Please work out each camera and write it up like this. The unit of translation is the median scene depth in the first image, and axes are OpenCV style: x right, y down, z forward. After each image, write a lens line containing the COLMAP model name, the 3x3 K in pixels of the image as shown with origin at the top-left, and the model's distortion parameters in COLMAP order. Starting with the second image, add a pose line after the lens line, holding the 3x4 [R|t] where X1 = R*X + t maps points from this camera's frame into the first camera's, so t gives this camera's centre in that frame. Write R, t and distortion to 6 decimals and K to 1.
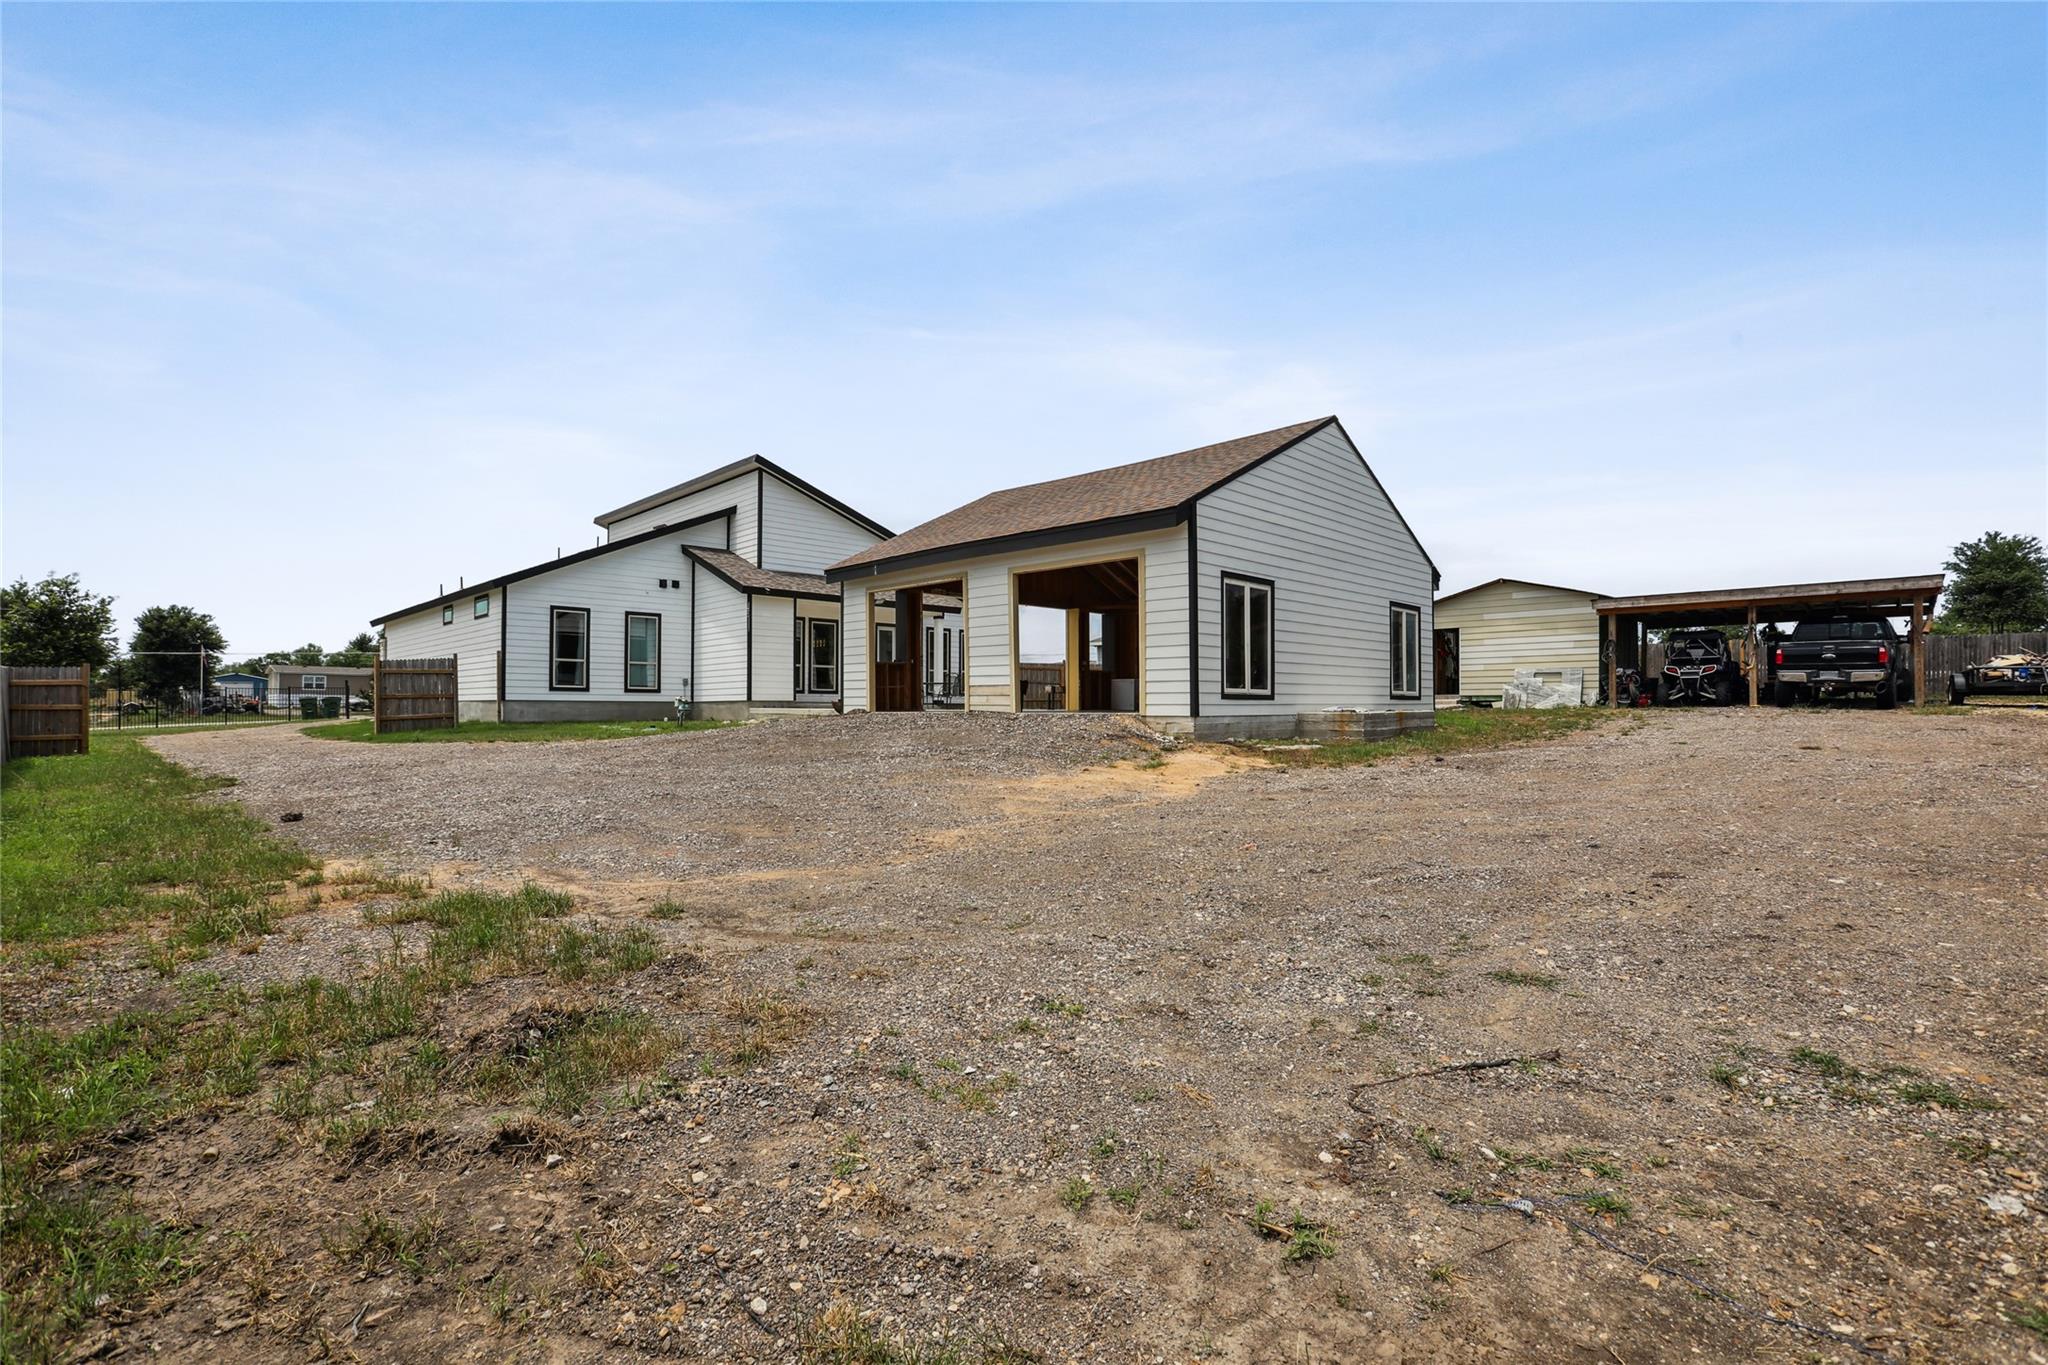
lens RADIAL K [[944.0, 0, 1024.0], [0, 944.0, 682.5], [0, 0, 1]] dist [-0.002649, 0.000002]
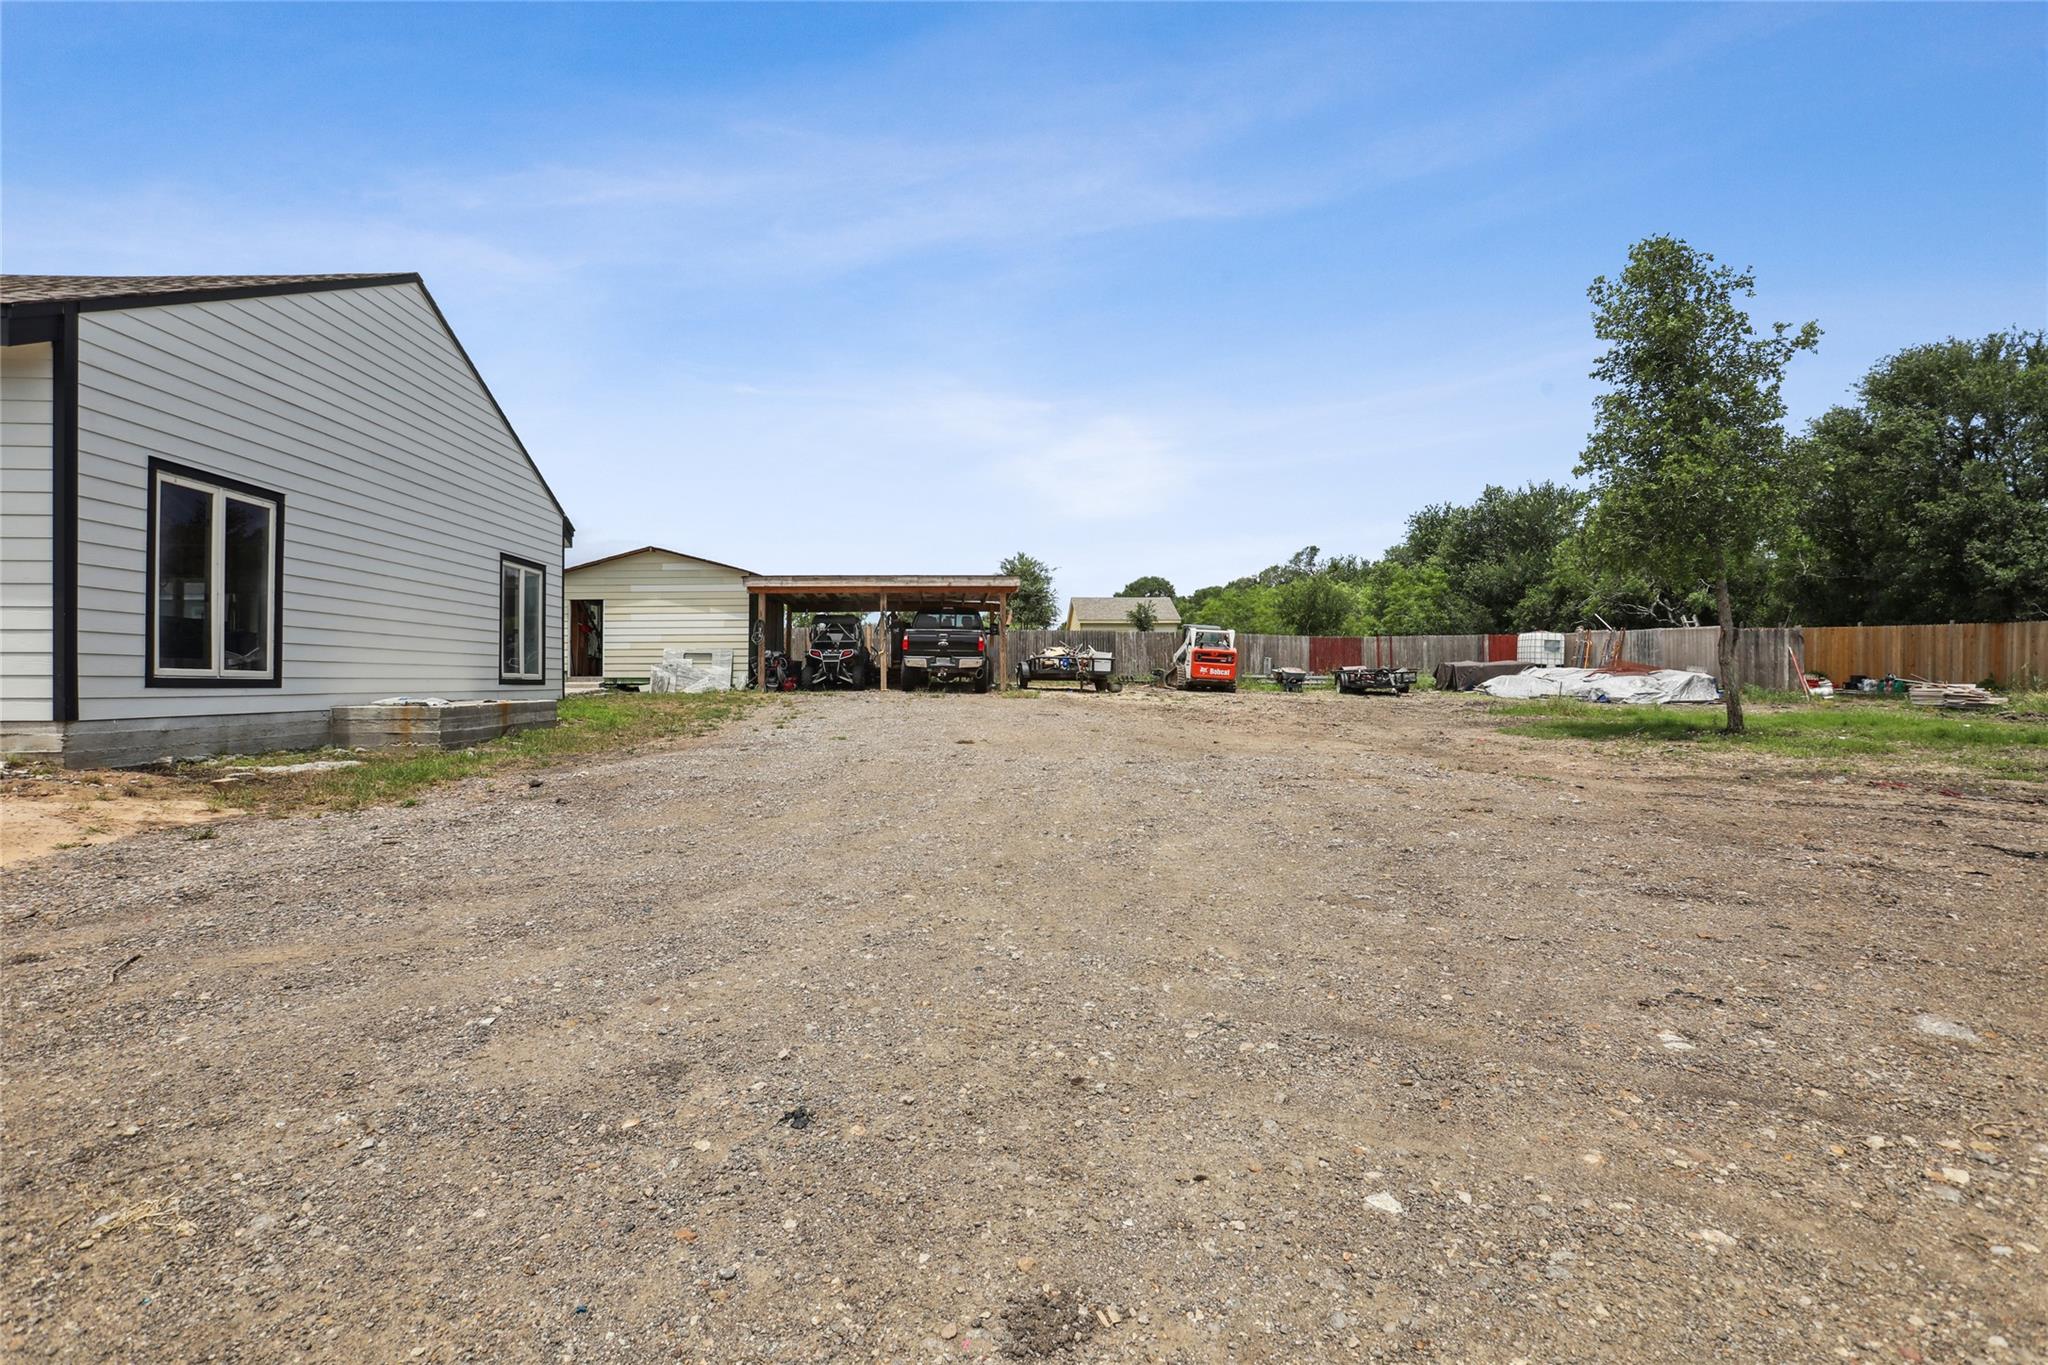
lens RADIAL K [[872.6, 0, 1024.0], [0, 872.6, 682.5], [0, 0, 1]] dist [-0.002287, 0.000045]
pose [[0.650744, -0.002711, 0.759292, 0.142135], [-0.015748, 0.999730, 0.017067, -0.002025], [-0.759134, -0.023063, 0.650526, 0.250276]]
